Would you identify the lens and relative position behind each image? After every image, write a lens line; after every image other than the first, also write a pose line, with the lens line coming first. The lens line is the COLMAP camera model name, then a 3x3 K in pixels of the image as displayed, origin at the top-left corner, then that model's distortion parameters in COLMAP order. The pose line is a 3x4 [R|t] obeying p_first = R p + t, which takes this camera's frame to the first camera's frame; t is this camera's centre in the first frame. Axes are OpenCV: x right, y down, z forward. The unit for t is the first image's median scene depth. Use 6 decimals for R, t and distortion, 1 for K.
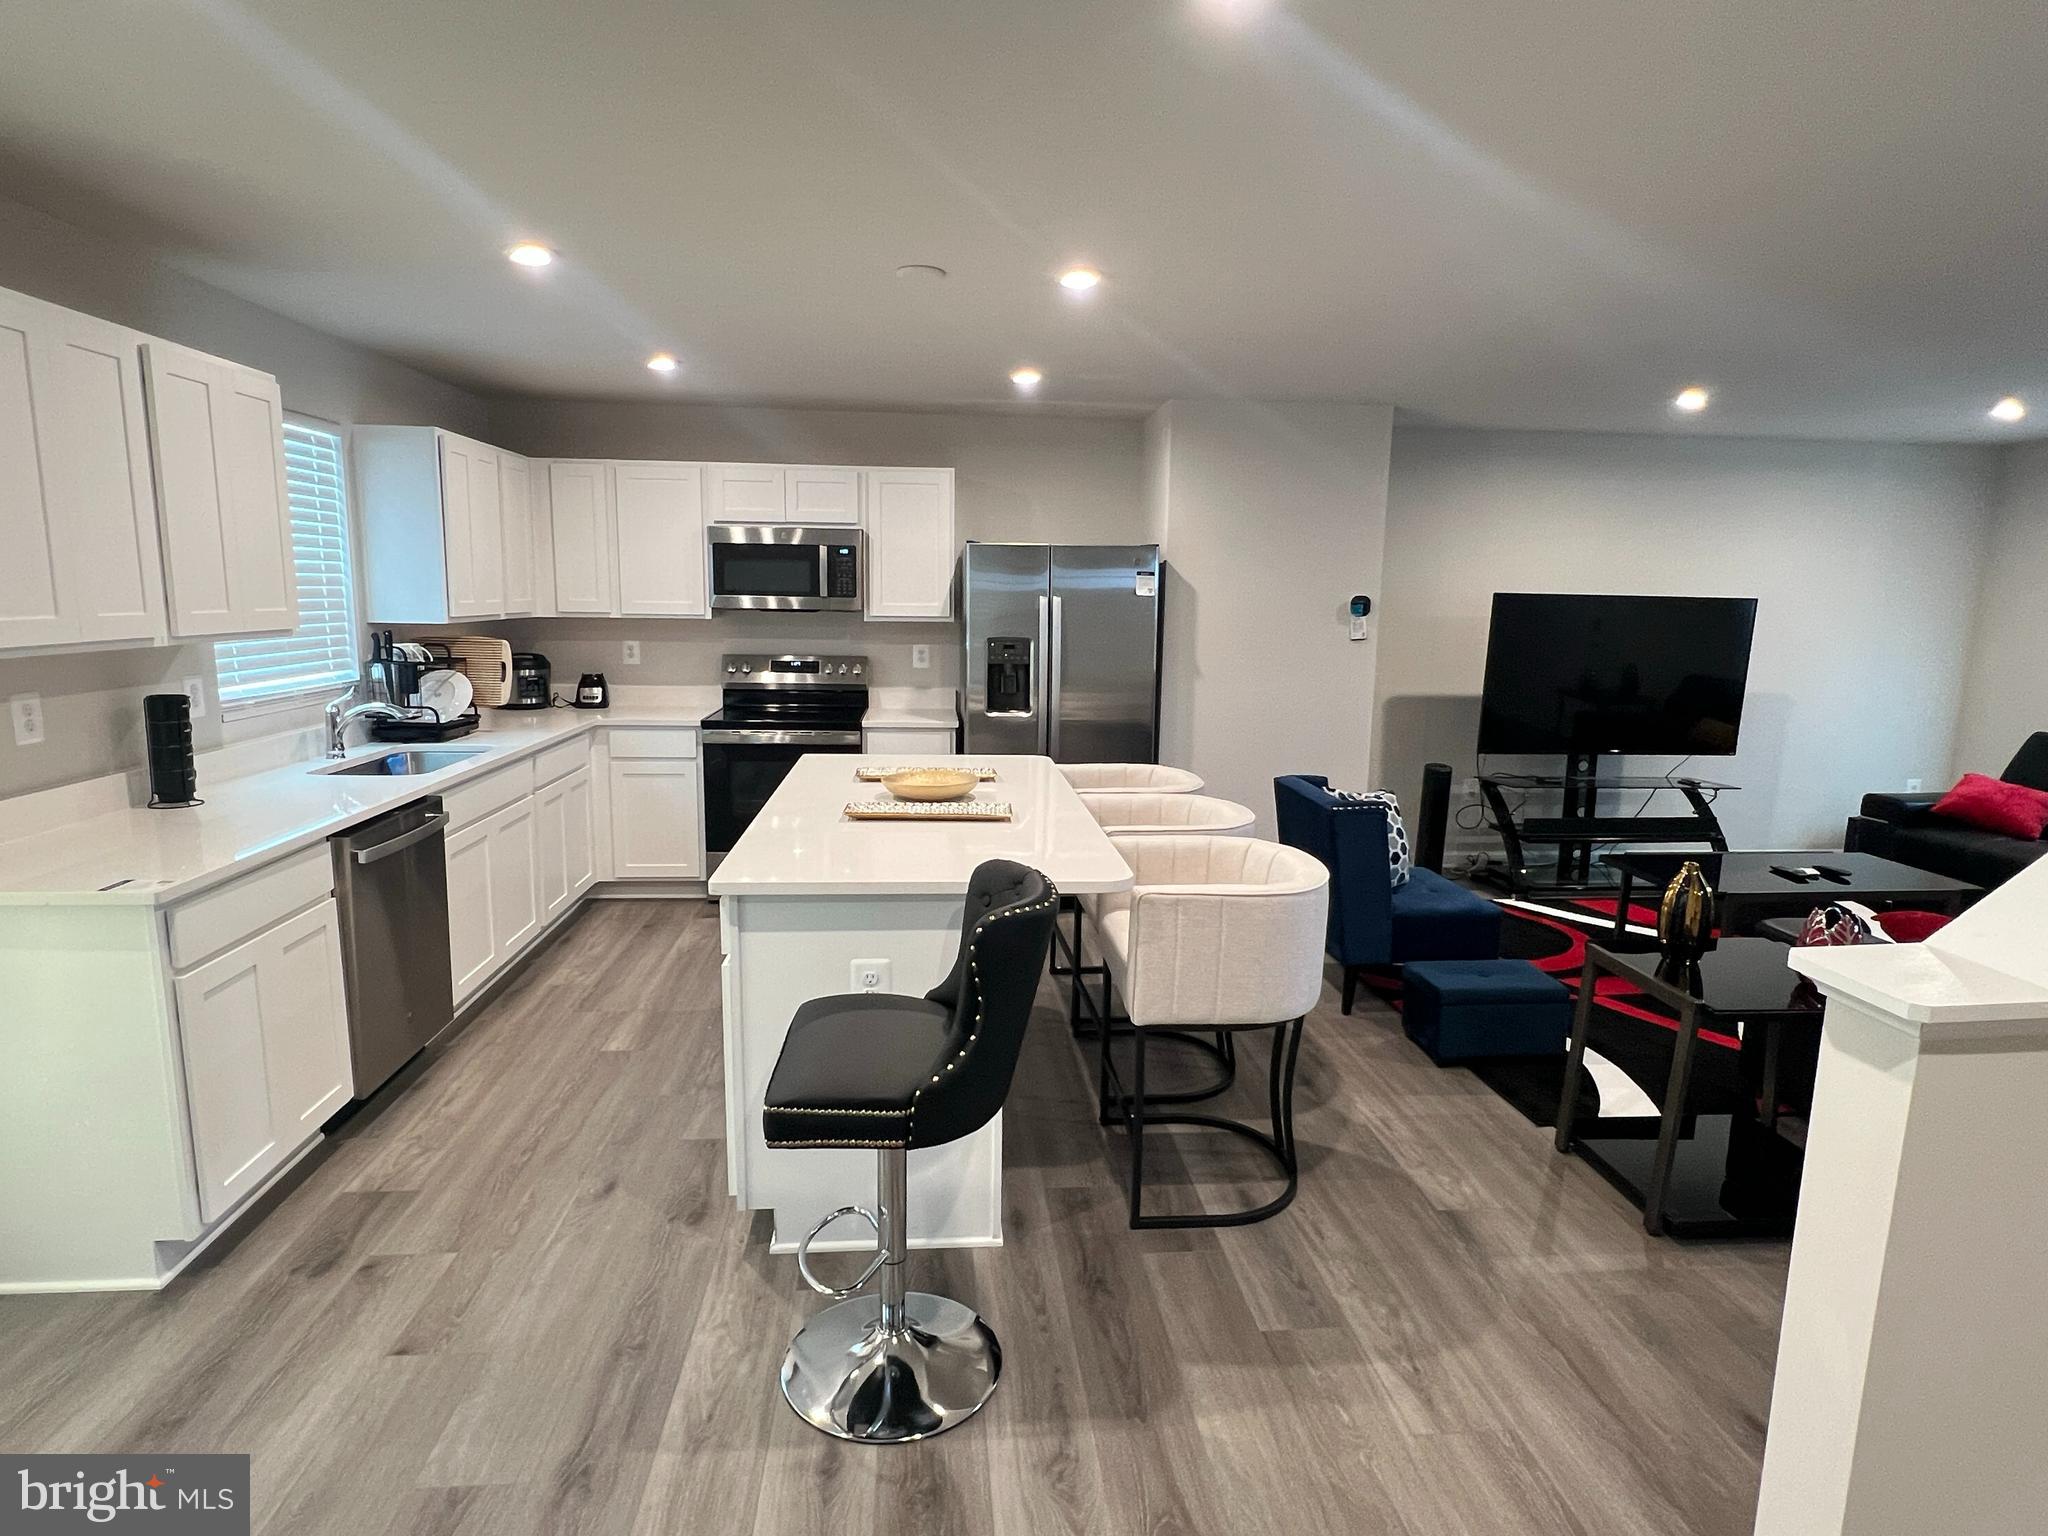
lens RADIAL K [[1118.1, 0, 1021.1], [0, 1118.1, 767.0], [0, 0, 1]] dist [0.003667, -0.000961]
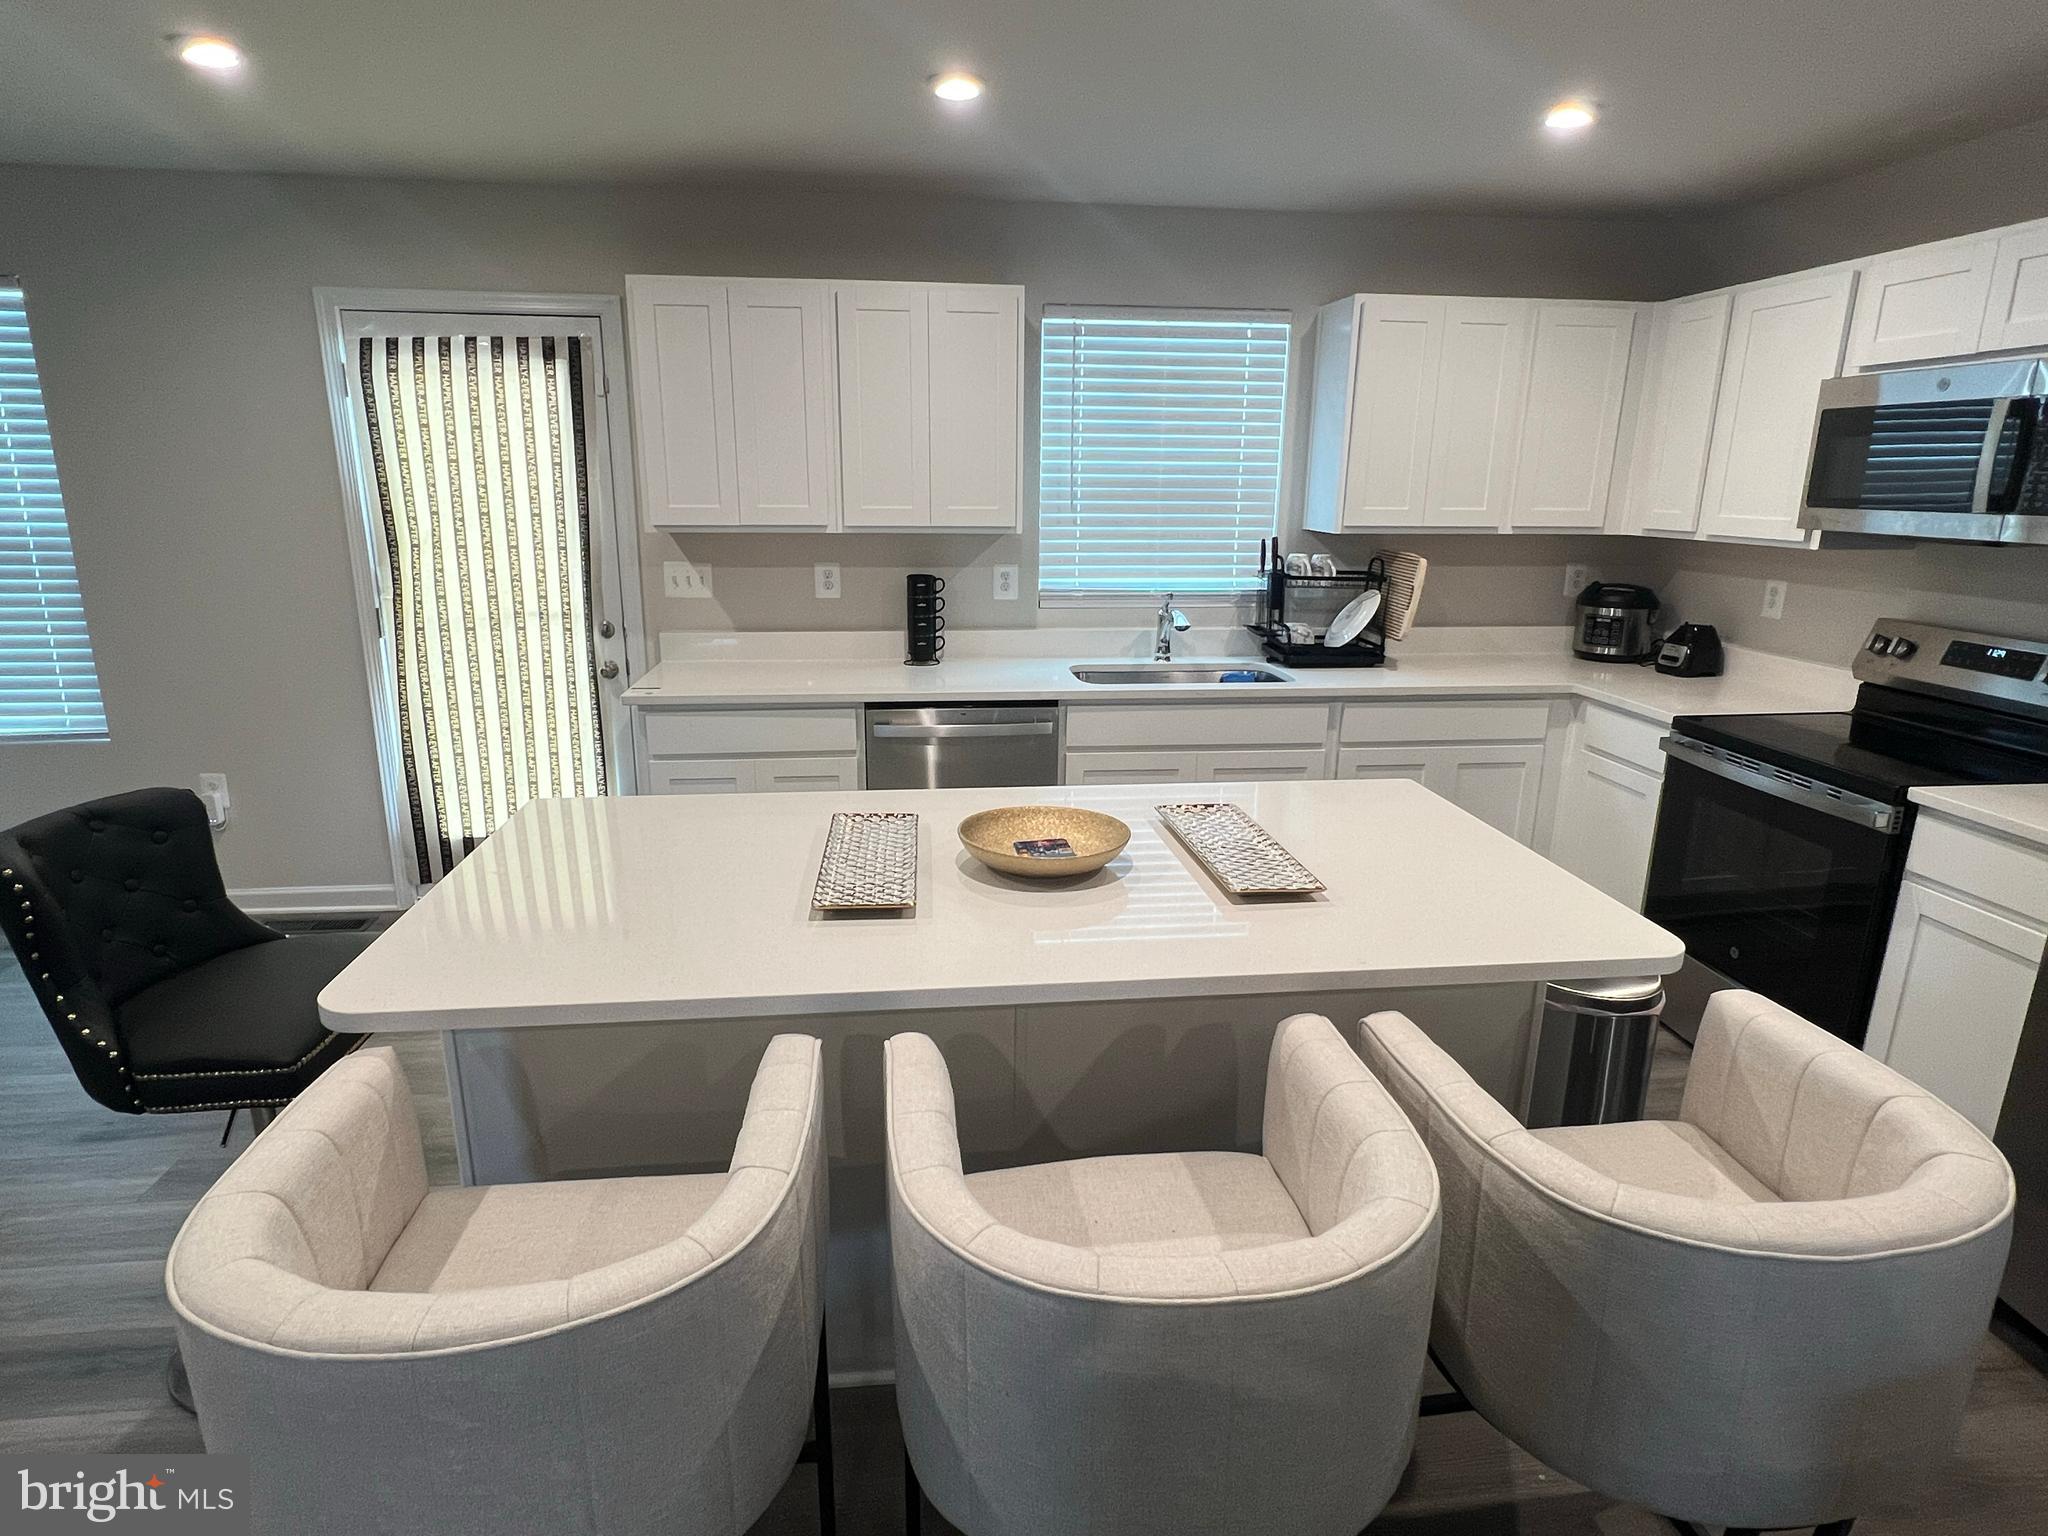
lens RADIAL K [[1118.1, 0, 1018.1], [0, 1118.1, 769.9], [0, 0, 1]] dist [0.003667, -0.000961]
pose [[0.029508, 0.242154, -0.969789, 0.396614], [-0.165717, 0.957970, 0.234160, -0.130591], [0.985732, 0.153801, 0.068397, 0.829269]]
